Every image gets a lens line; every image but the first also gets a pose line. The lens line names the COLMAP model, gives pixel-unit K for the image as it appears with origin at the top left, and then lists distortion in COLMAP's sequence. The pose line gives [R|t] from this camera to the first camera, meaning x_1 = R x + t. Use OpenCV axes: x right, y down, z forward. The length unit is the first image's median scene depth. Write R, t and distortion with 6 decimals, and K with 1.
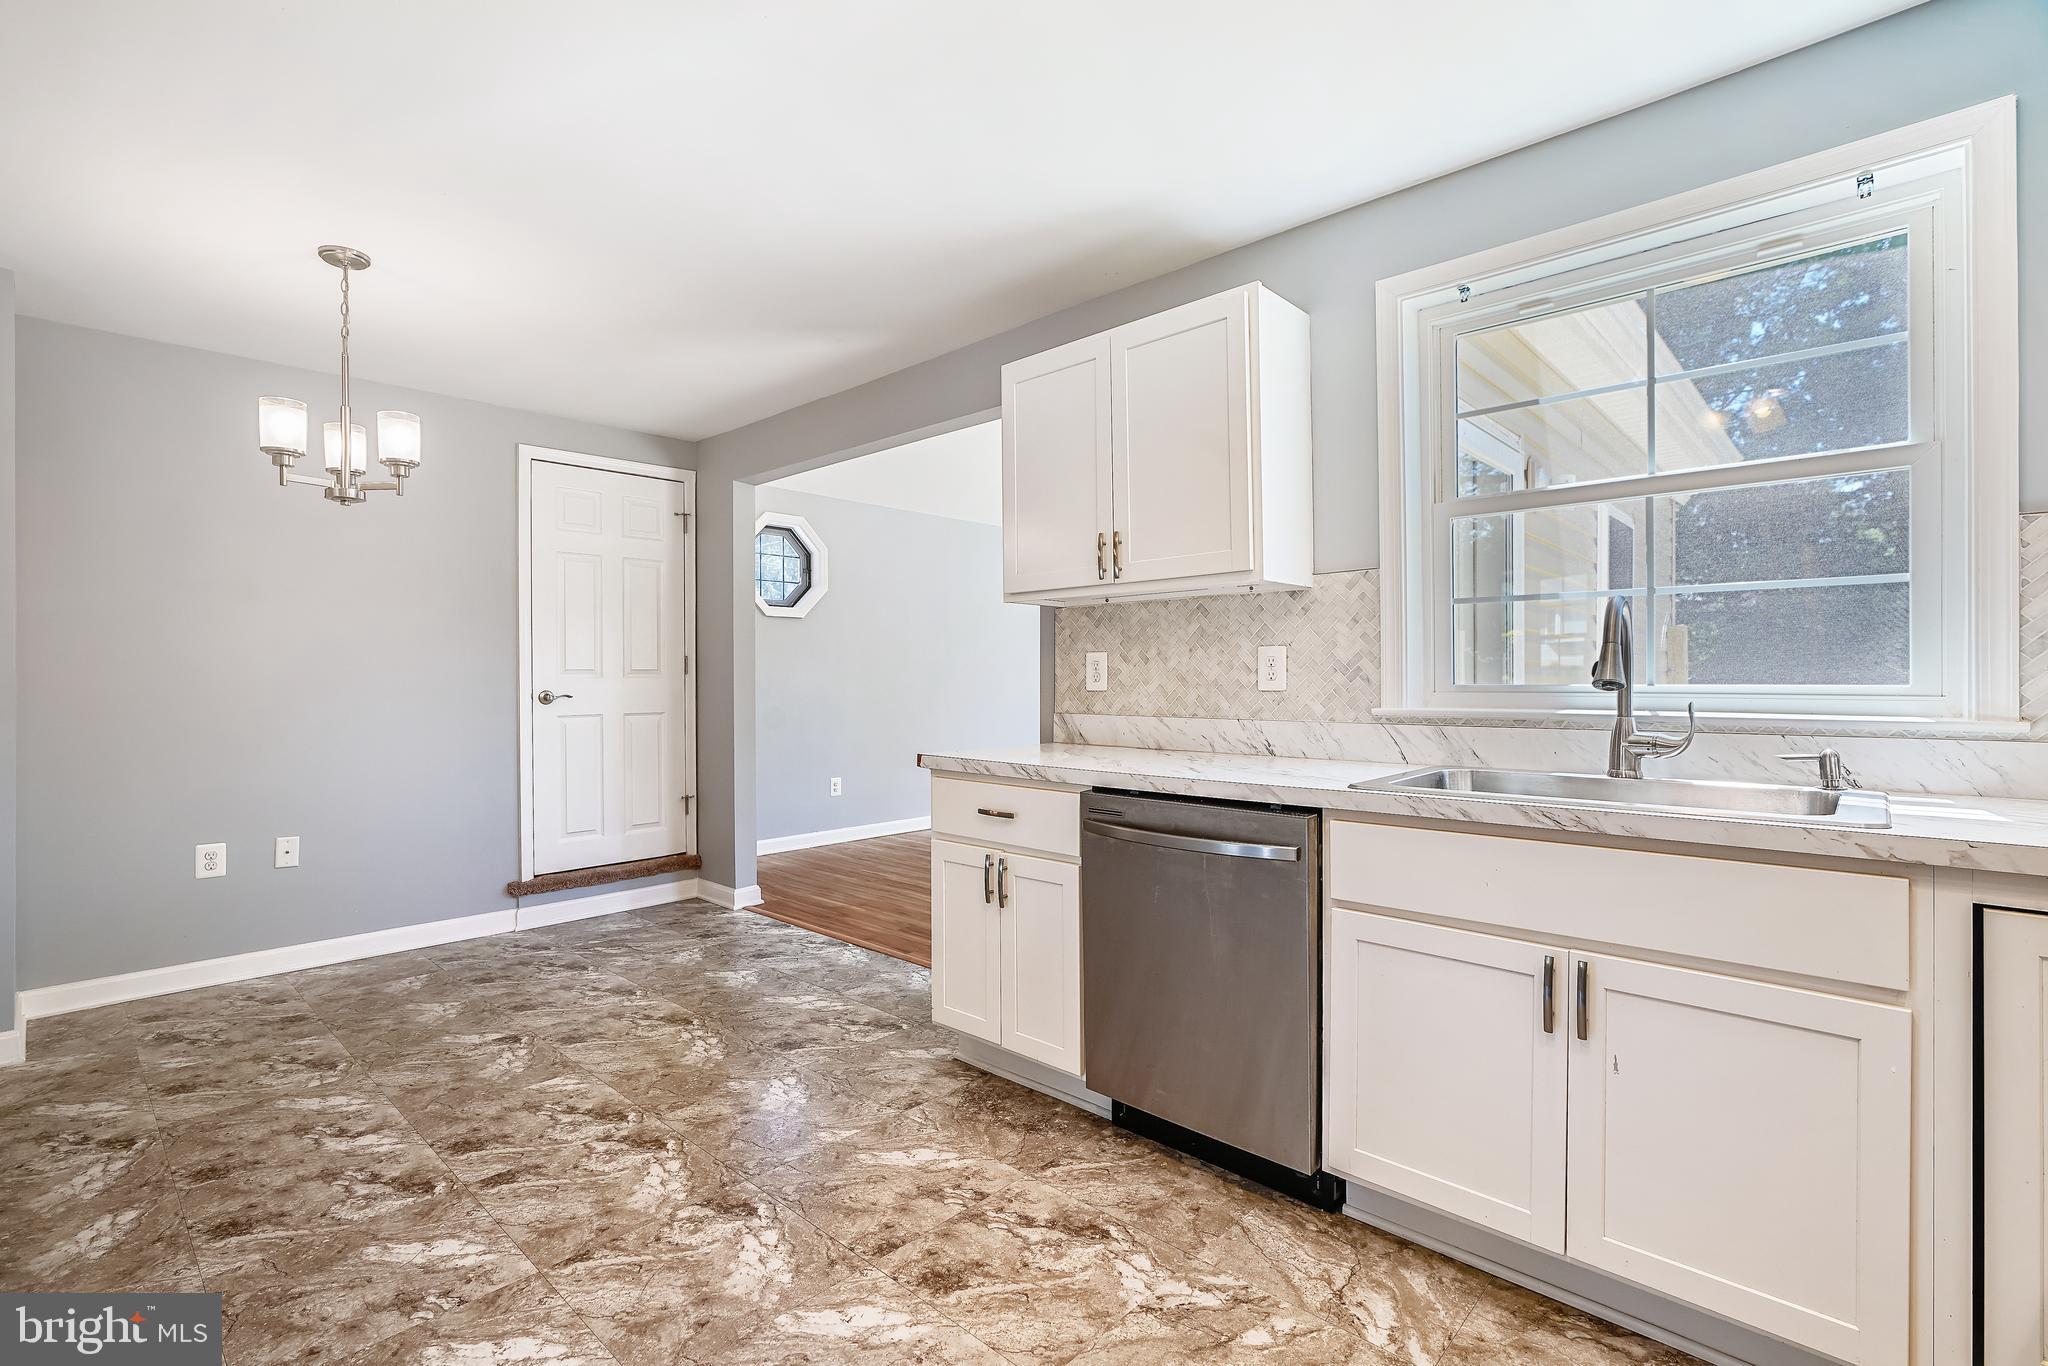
lens RADIAL K [[928.5, 0, 1009.6], [0, 928.5, 680.4], [0, 0, 1]] dist [-0.017882, 0.008292]
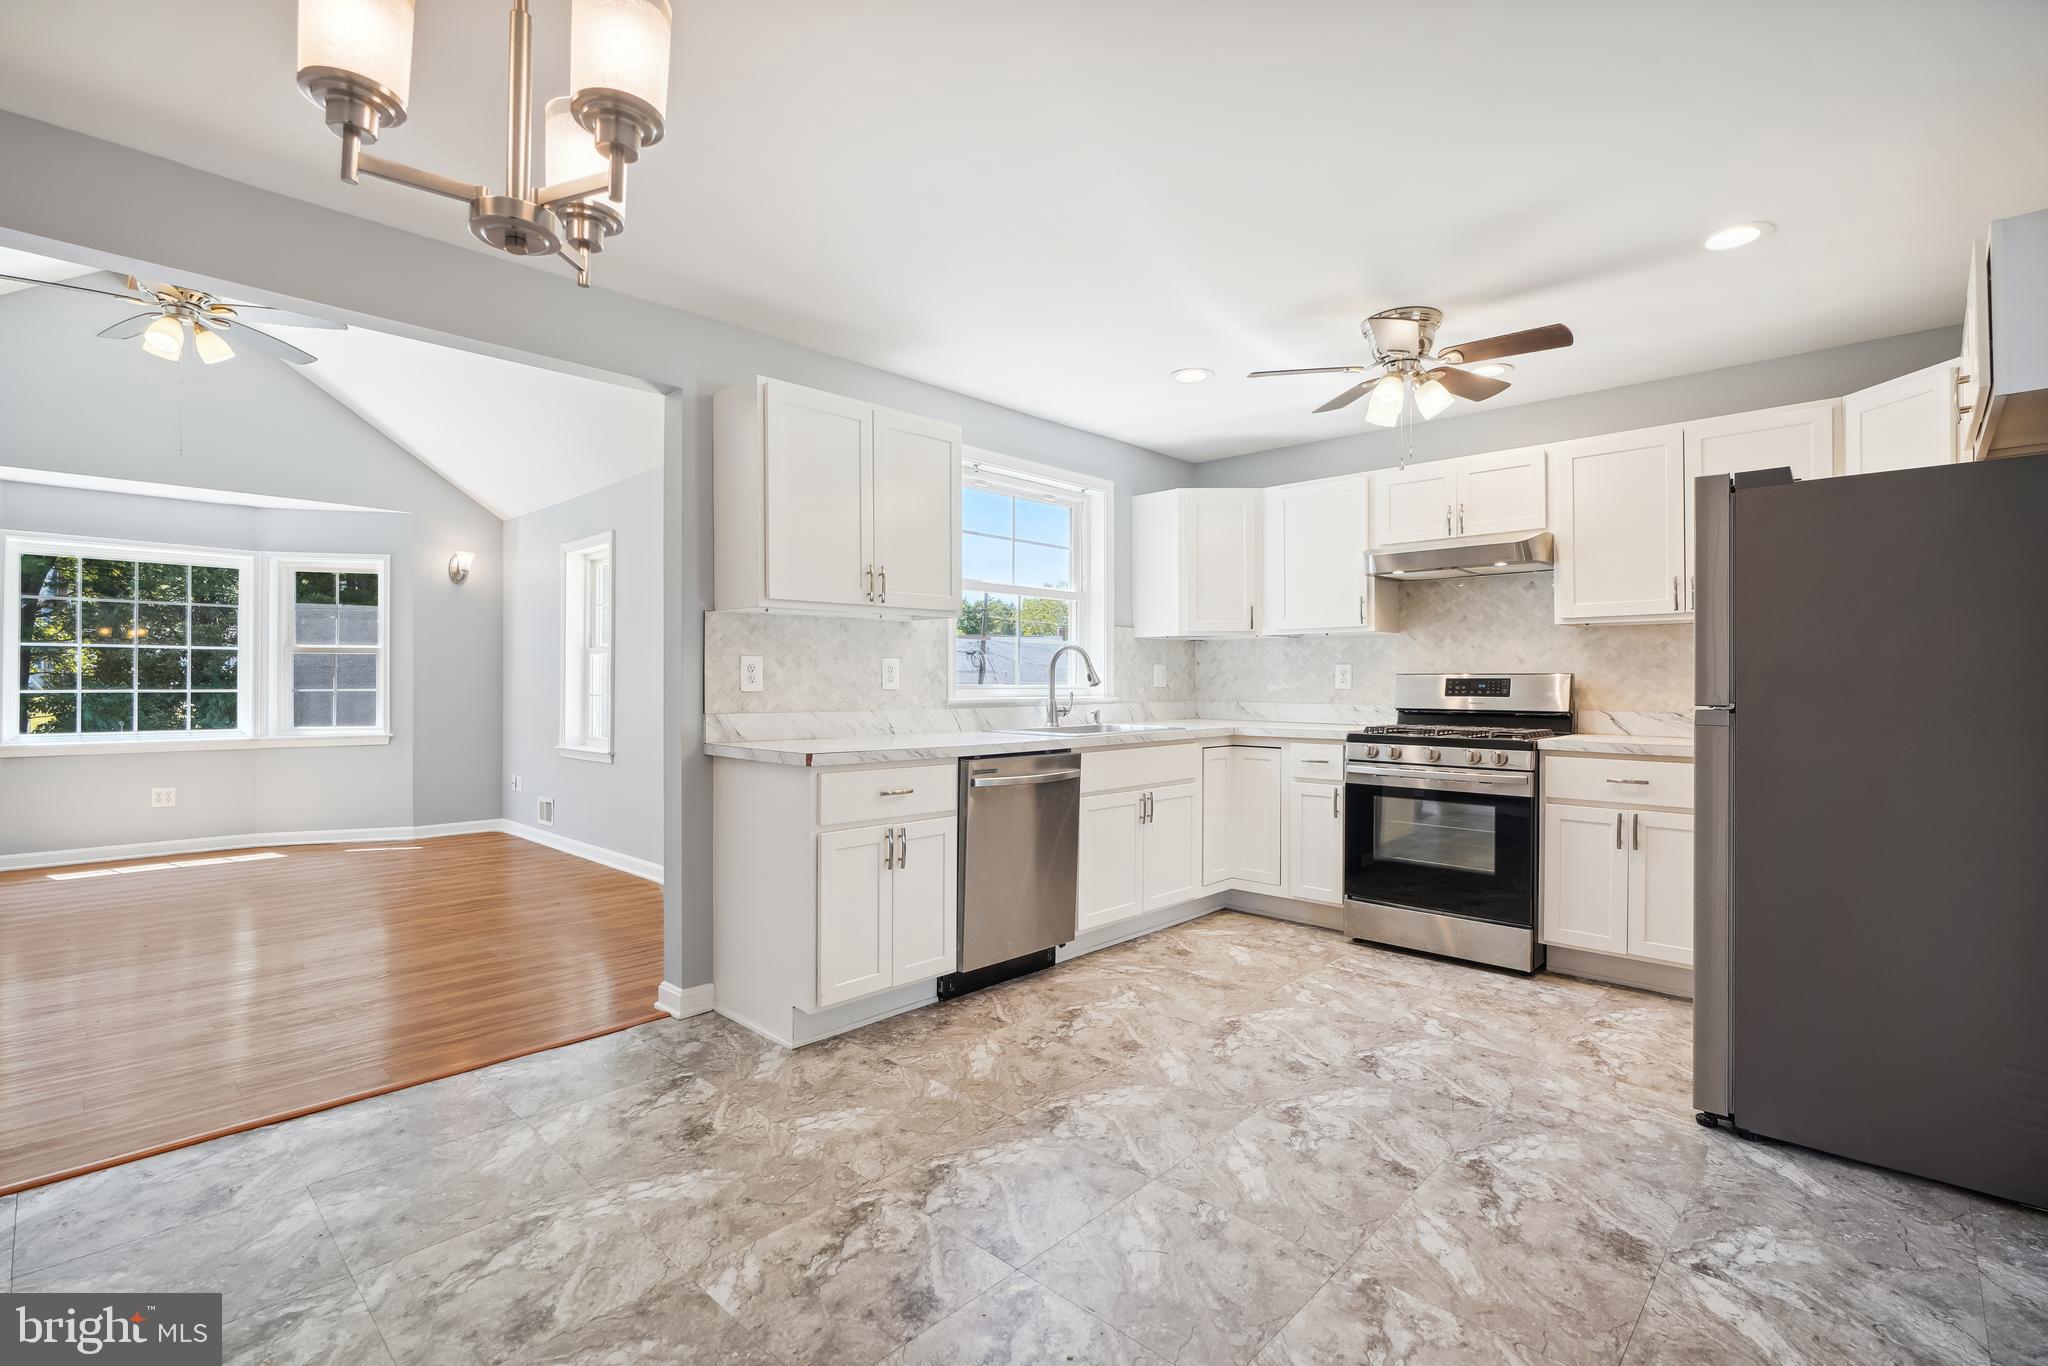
lens RADIAL K [[928.5, 0, 1016.8], [0, 928.5, 683.8], [0, 0, 1]] dist [-0.017882, 0.008292]
pose [[0.012653, 0.001063, 0.999919, -1.123408], [-0.000867, 0.999999, -0.001052, 0.003626], [-0.999920, -0.000854, 0.012654, 0.767127]]
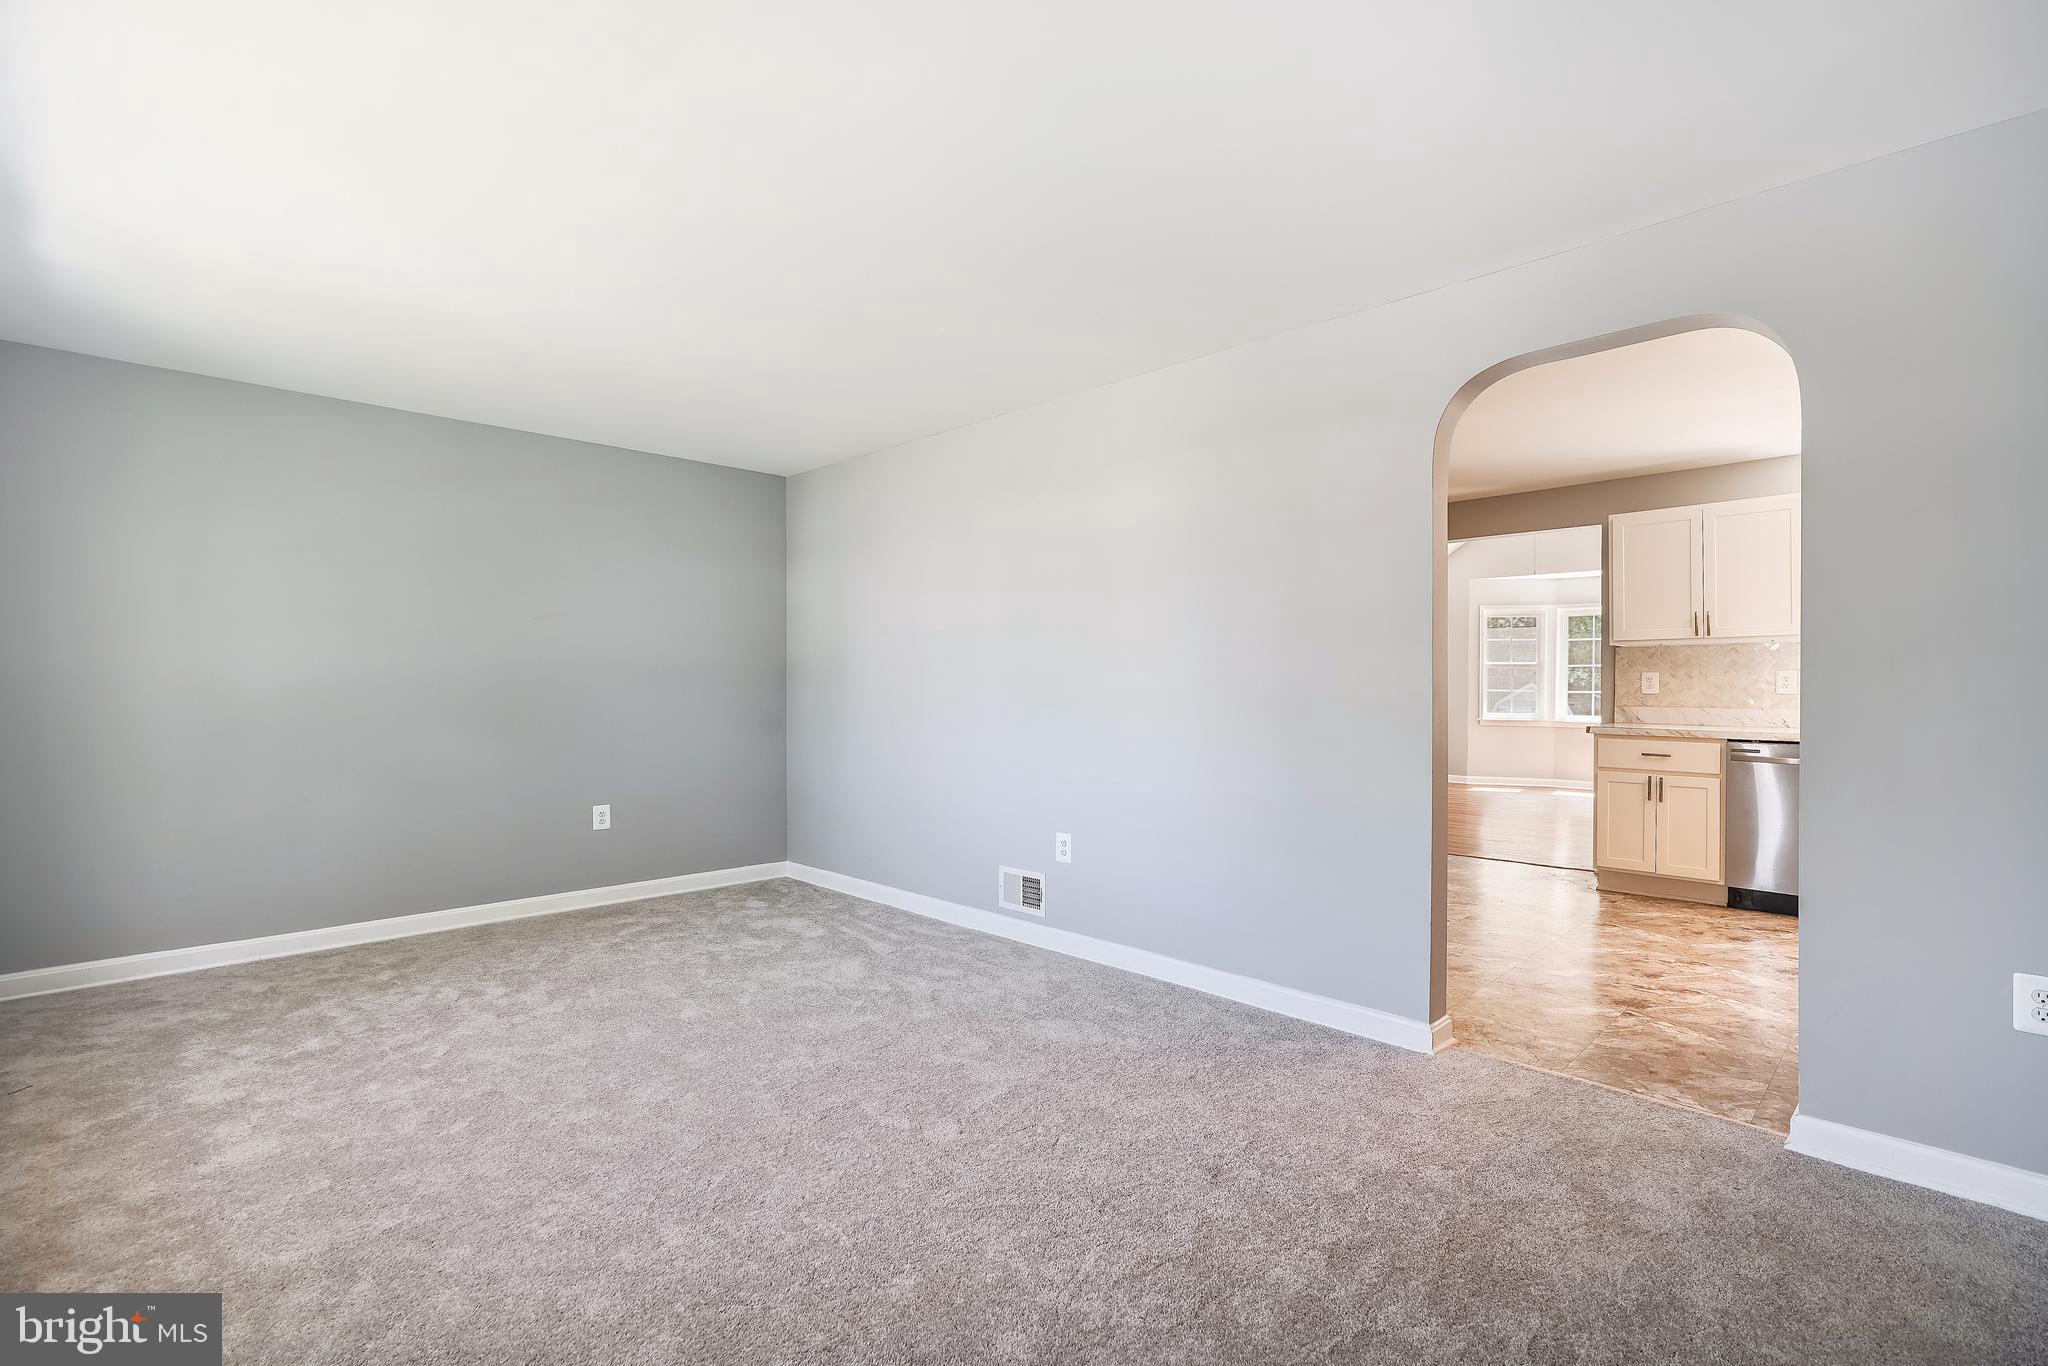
lens RADIAL K [[928.5, 0, 1019.5], [0, 928.5, 689.7], [0, 0, 1]] dist [-0.017882, 0.008292]
pose [[0.999336, 0.006183, -0.035912, -1.203062], [-0.006023, 0.999971, 0.004568, 0.002770], [0.035939, -0.004349, 0.999345, -0.935961]]
